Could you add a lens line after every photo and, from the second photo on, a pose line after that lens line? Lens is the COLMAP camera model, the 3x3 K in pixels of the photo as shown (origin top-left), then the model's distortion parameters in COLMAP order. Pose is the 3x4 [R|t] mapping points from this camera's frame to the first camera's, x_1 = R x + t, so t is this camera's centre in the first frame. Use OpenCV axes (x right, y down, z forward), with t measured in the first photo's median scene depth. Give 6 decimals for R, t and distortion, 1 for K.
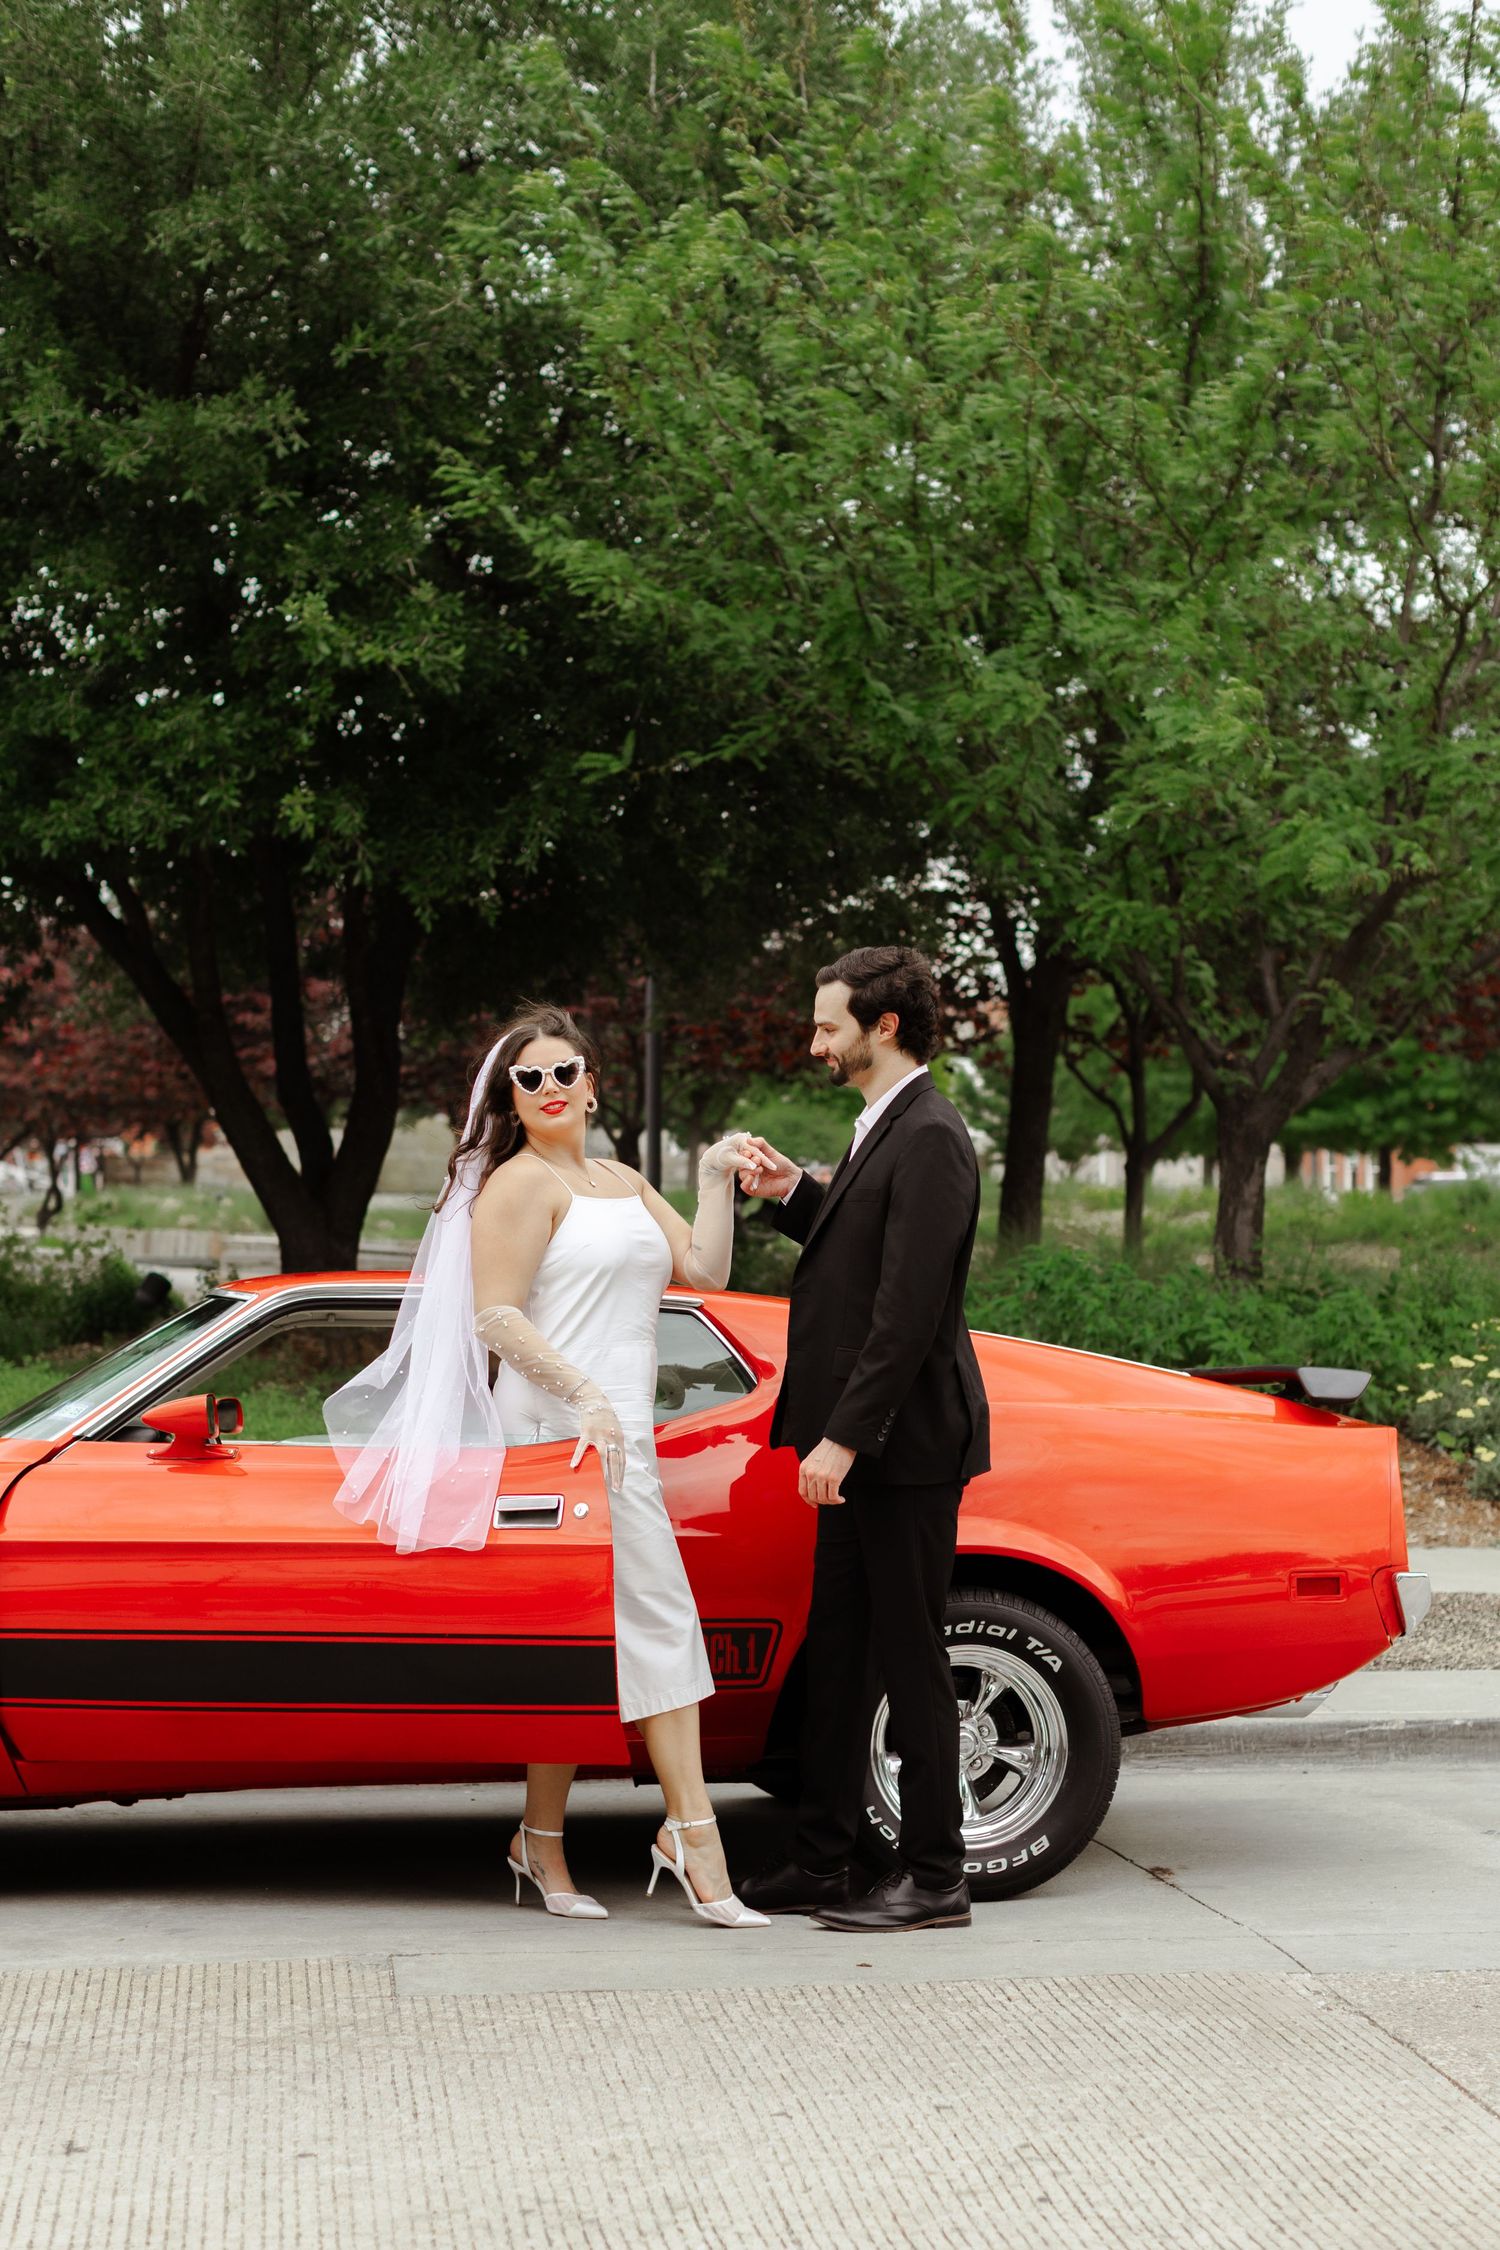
lens RADIAL K [[3343.6, 0, 732.5], [0, 3343.6, 1127.1], [0, 0, 1]] dist [0.030987, 0.100981]
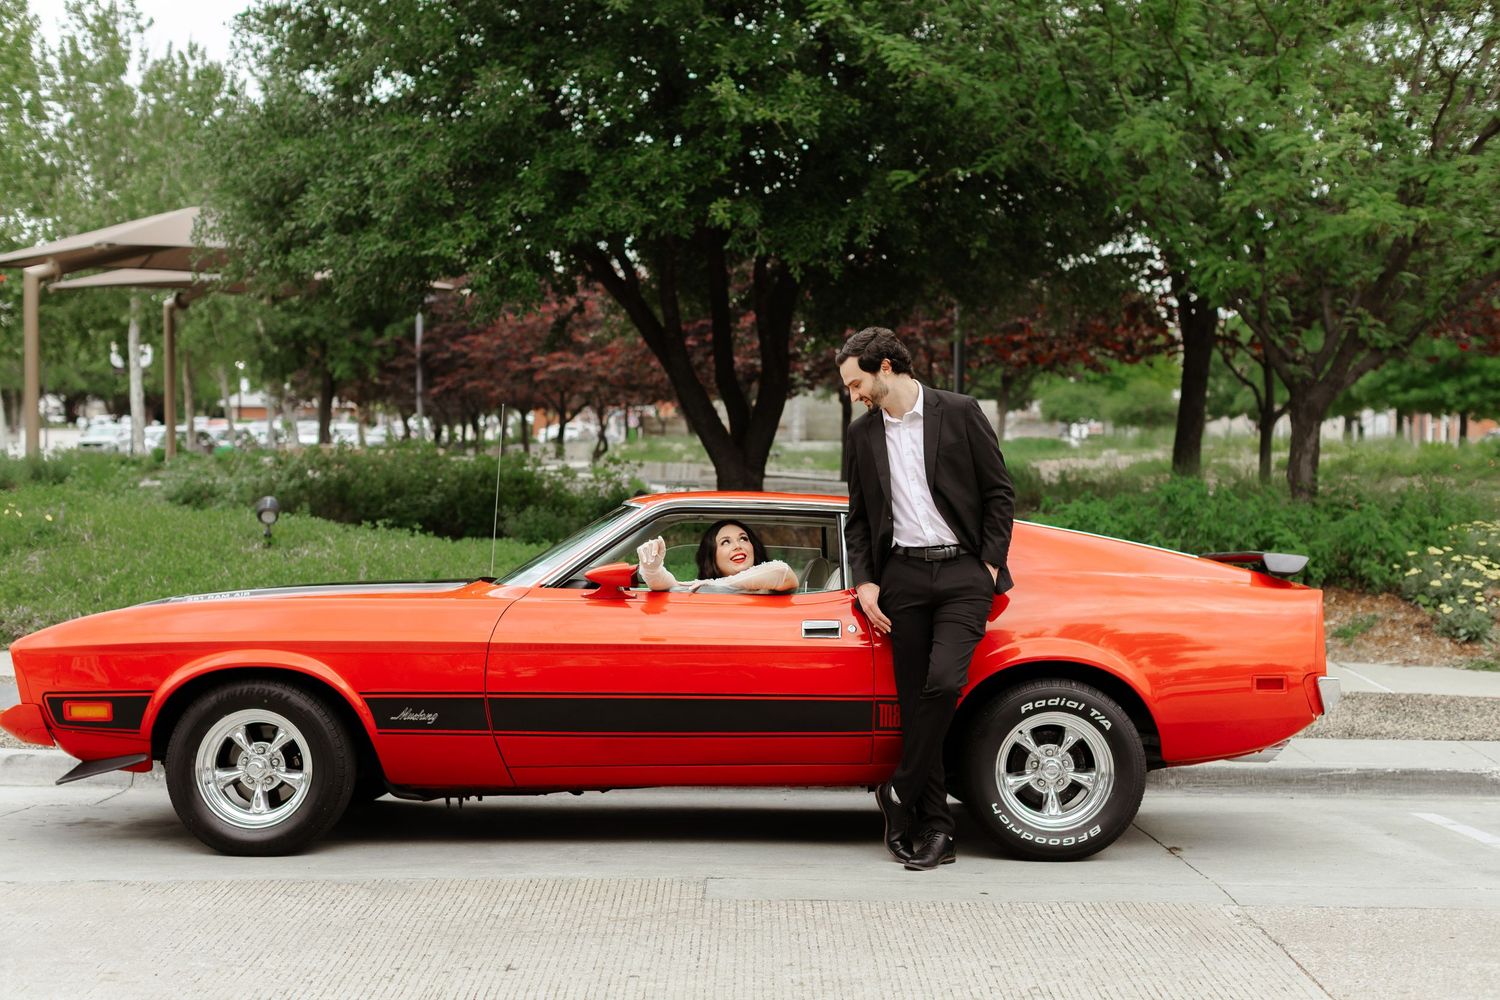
lens RADIAL K [[2115.1, 0, 750.0], [0, 2115.1, 500.0], [0, 0, 1]] dist [0.090981, -0.012763]
pose [[0.990629, 0.005567, -0.136470, 0.066777], [0.001002, 0.998846, 0.048020, -0.005647], [0.136580, -0.047706, 0.989480, -0.088509]]
